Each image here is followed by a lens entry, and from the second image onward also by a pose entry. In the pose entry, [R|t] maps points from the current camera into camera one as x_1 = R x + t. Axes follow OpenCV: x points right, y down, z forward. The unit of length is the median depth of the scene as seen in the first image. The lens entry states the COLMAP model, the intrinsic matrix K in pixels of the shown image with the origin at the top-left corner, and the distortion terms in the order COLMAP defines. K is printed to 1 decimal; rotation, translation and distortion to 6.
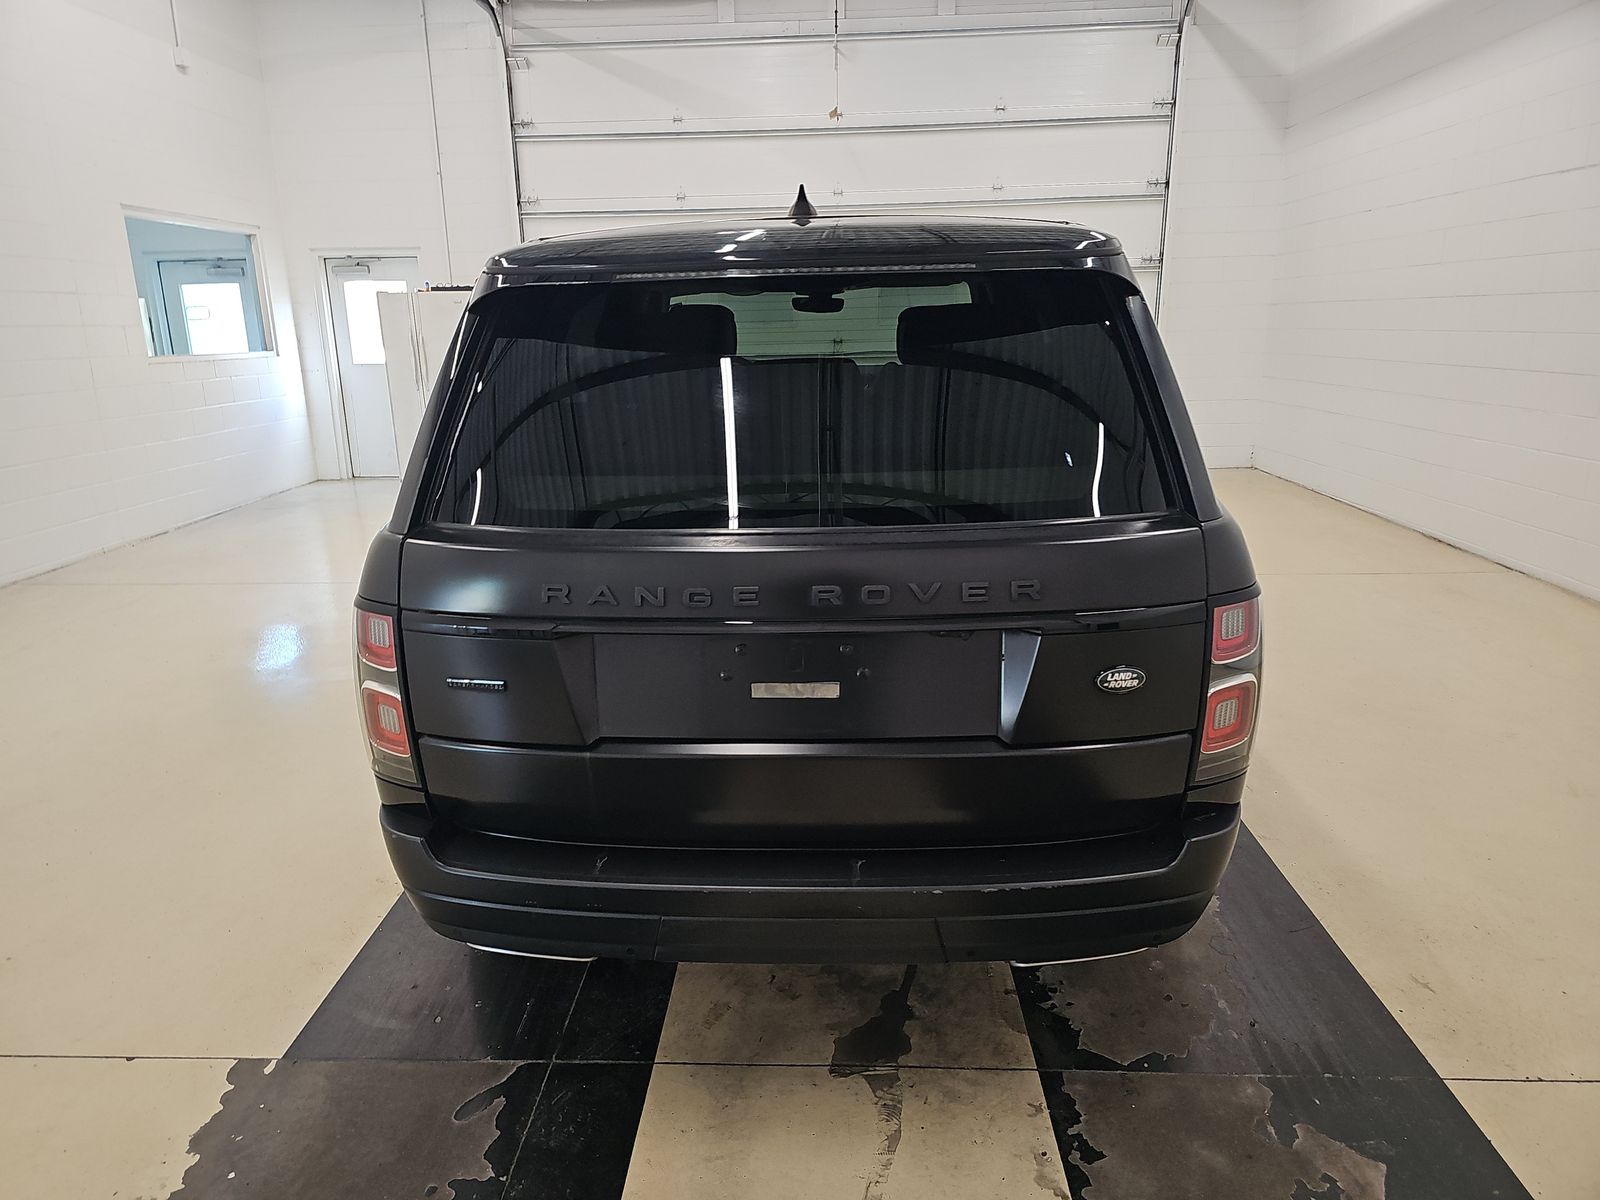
lens RADIAL K [[1038.0, 0, 783.1], [0, 1038.0, 596.6], [0, 0, 1]] dist [0.022624, -0.006455]
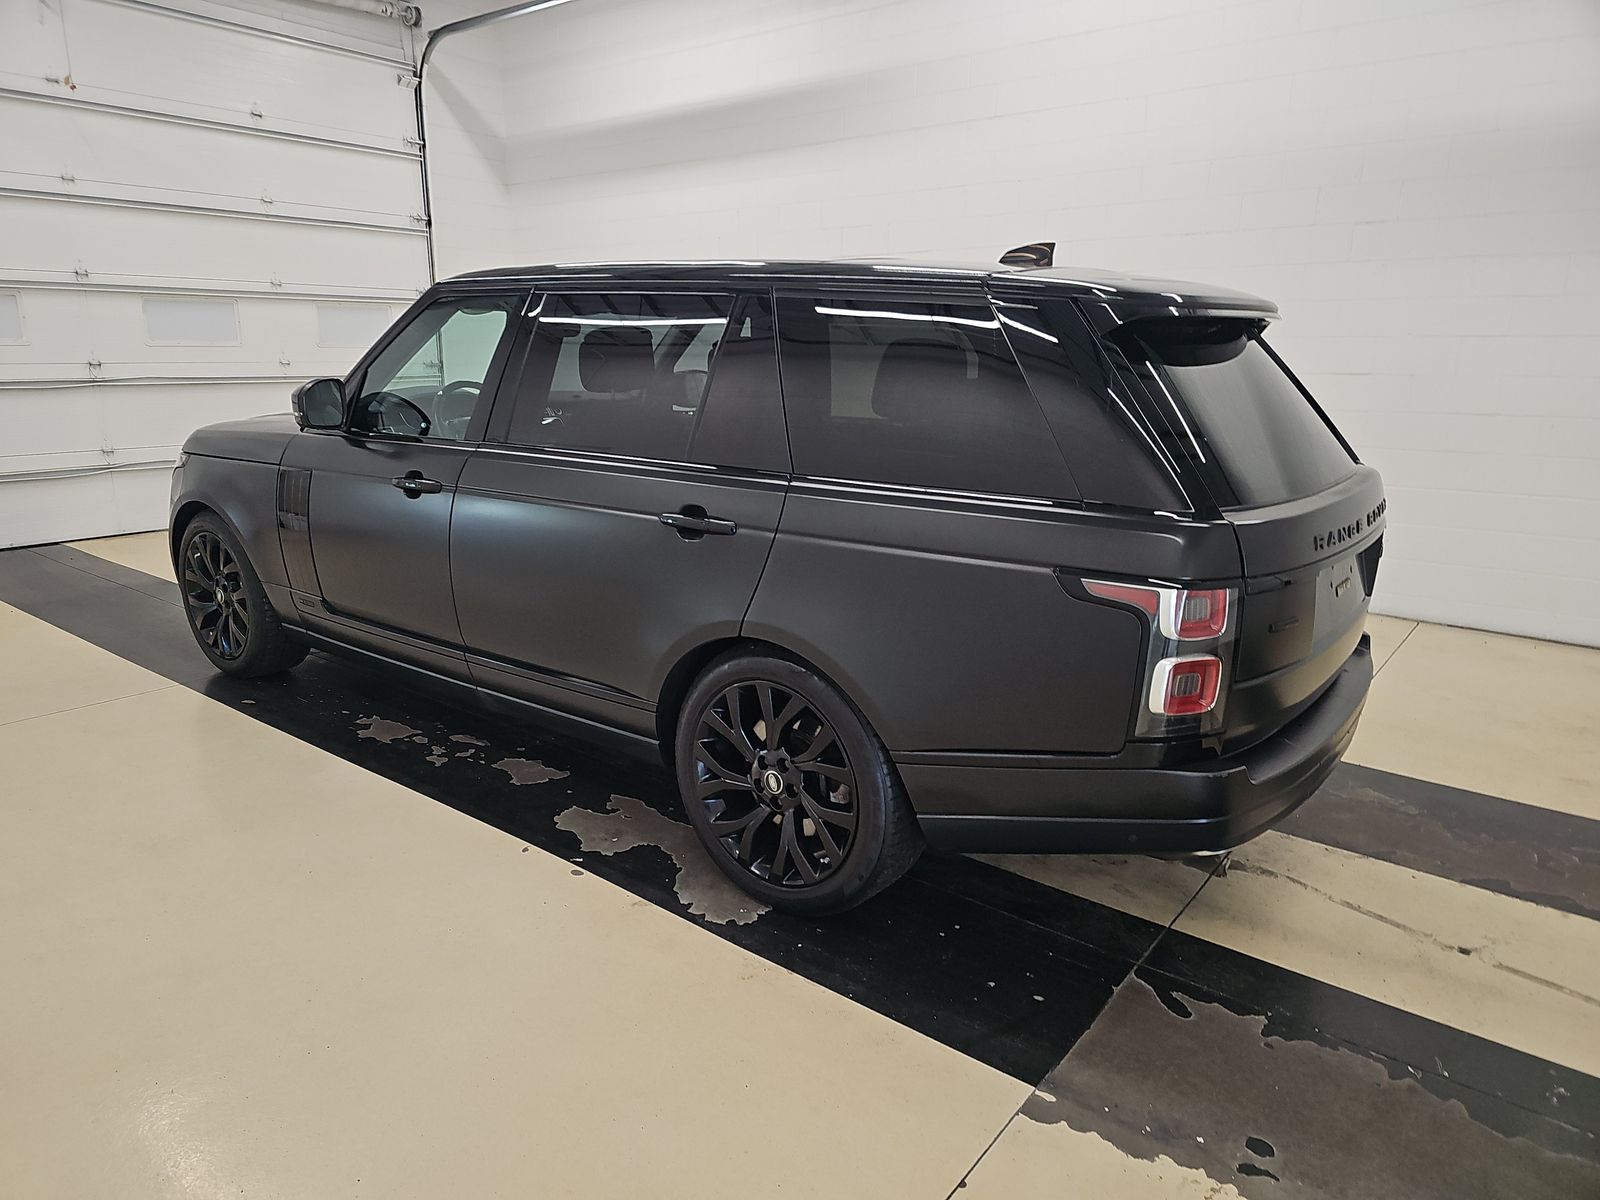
lens RADIAL K [[1038.0, 0, 802.8], [0, 1038.0, 598.2], [0, 0, 1]] dist [0.022624, -0.006455]
pose [[0.580149, -0.166989, 0.797209, -0.318057], [0.189476, 0.979576, 0.067302, -0.028127], [-0.792165, 0.112007, 0.599941, 0.129676]]
